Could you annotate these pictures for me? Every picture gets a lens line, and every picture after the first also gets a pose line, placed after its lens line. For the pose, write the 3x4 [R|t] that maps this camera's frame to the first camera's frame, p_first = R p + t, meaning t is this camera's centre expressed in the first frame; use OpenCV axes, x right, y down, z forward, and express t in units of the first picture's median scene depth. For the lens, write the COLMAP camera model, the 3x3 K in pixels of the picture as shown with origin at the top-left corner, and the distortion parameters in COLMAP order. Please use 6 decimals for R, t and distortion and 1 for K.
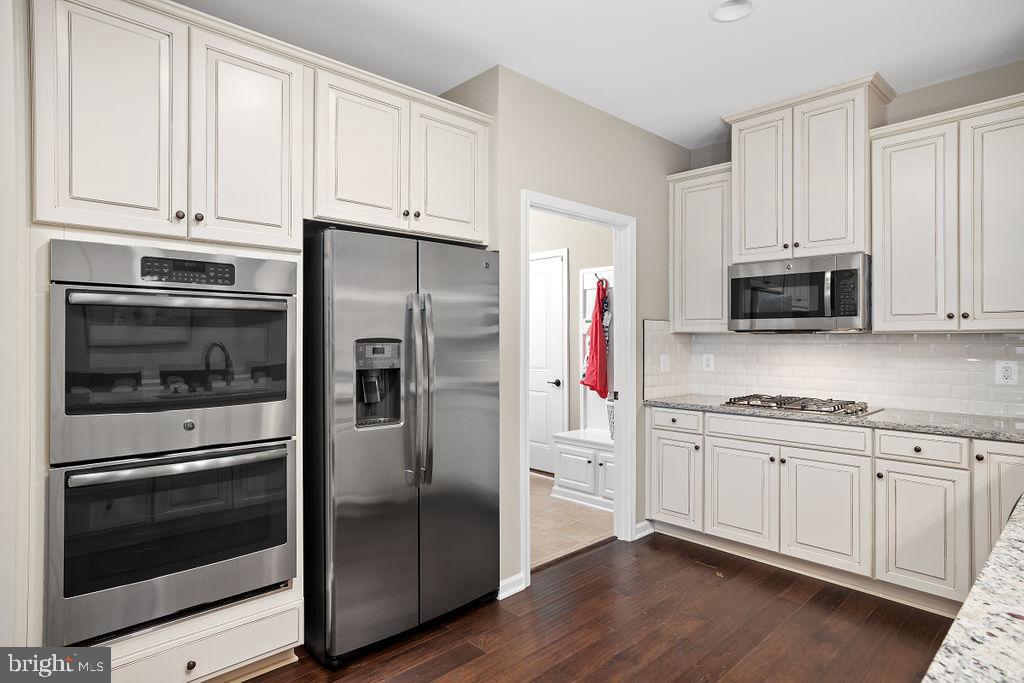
lens RADIAL K [[564.2, 0, 511.3], [0, 564.2, 339.2], [0, 0, 1]] dist [-0.015931, 0.017547]
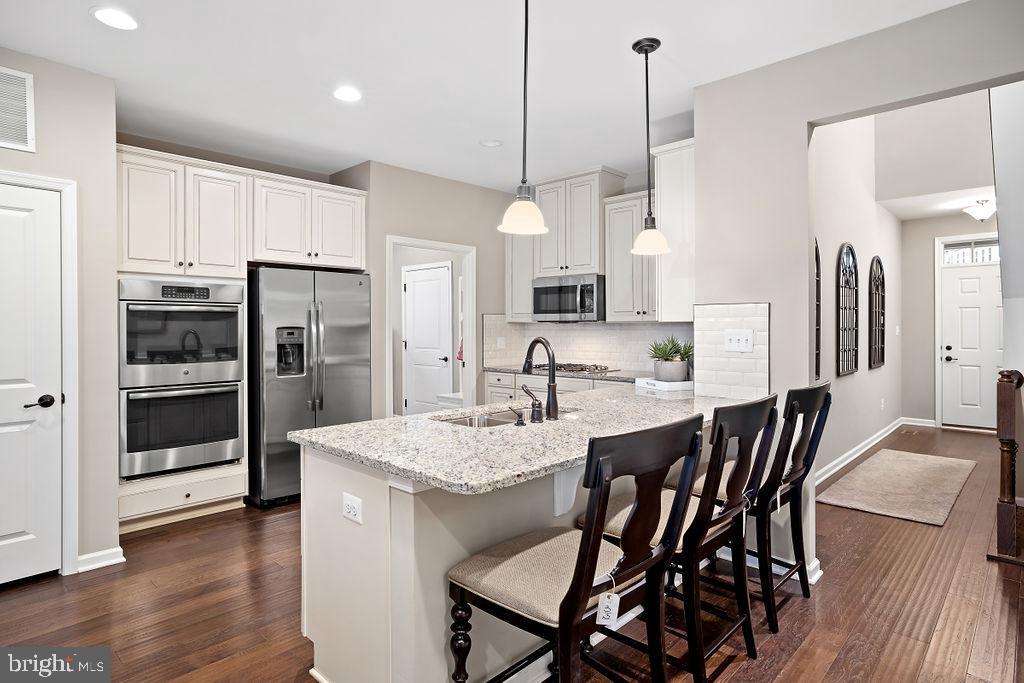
lens RADIAL K [[564.2, 0, 506.7], [0, 564.2, 329.4], [0, 0, 1]] dist [-0.015931, 0.017547]
pose [[0.998912, -0.002069, 0.046581, 0.259683], [0.001874, 0.999989, 0.004227, 0.000368], [-0.046589, -0.004135, 0.998906, -0.580490]]
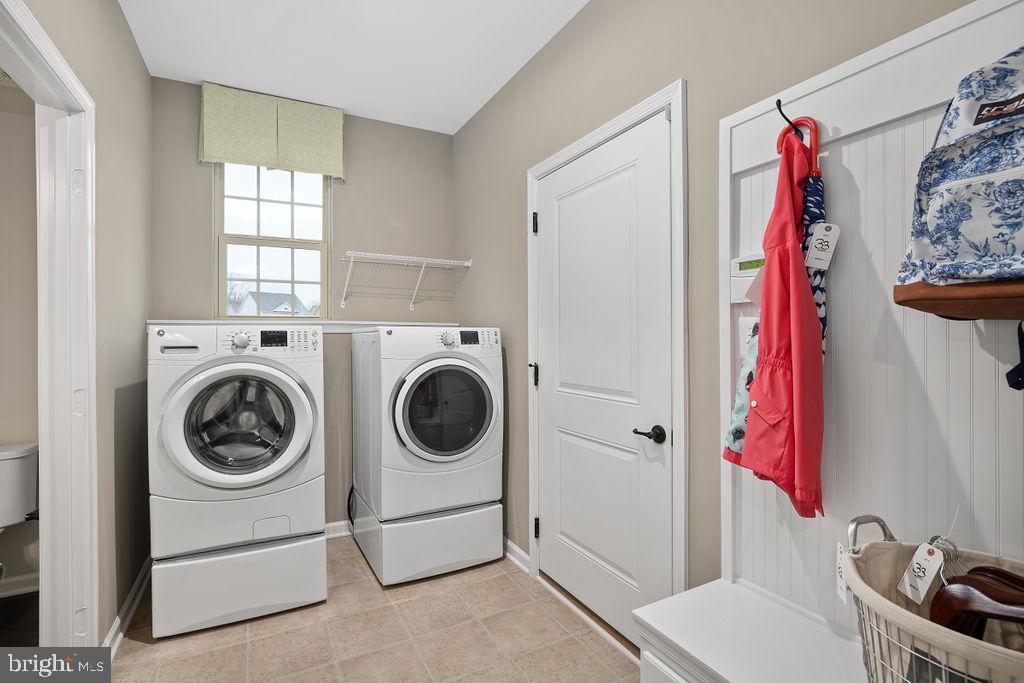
lens RADIAL K [[486.4, 0, 515.4], [0, 486.4, 338.2], [0, 0, 1]] dist [-0.001071, 0.001367]
pose [[0.965720, -0.001534, -0.259583, 0.116055], [0.002507, 0.999991, 0.003415, 0.015302], [0.259575, -0.003949, 0.965715, 1.018535]]
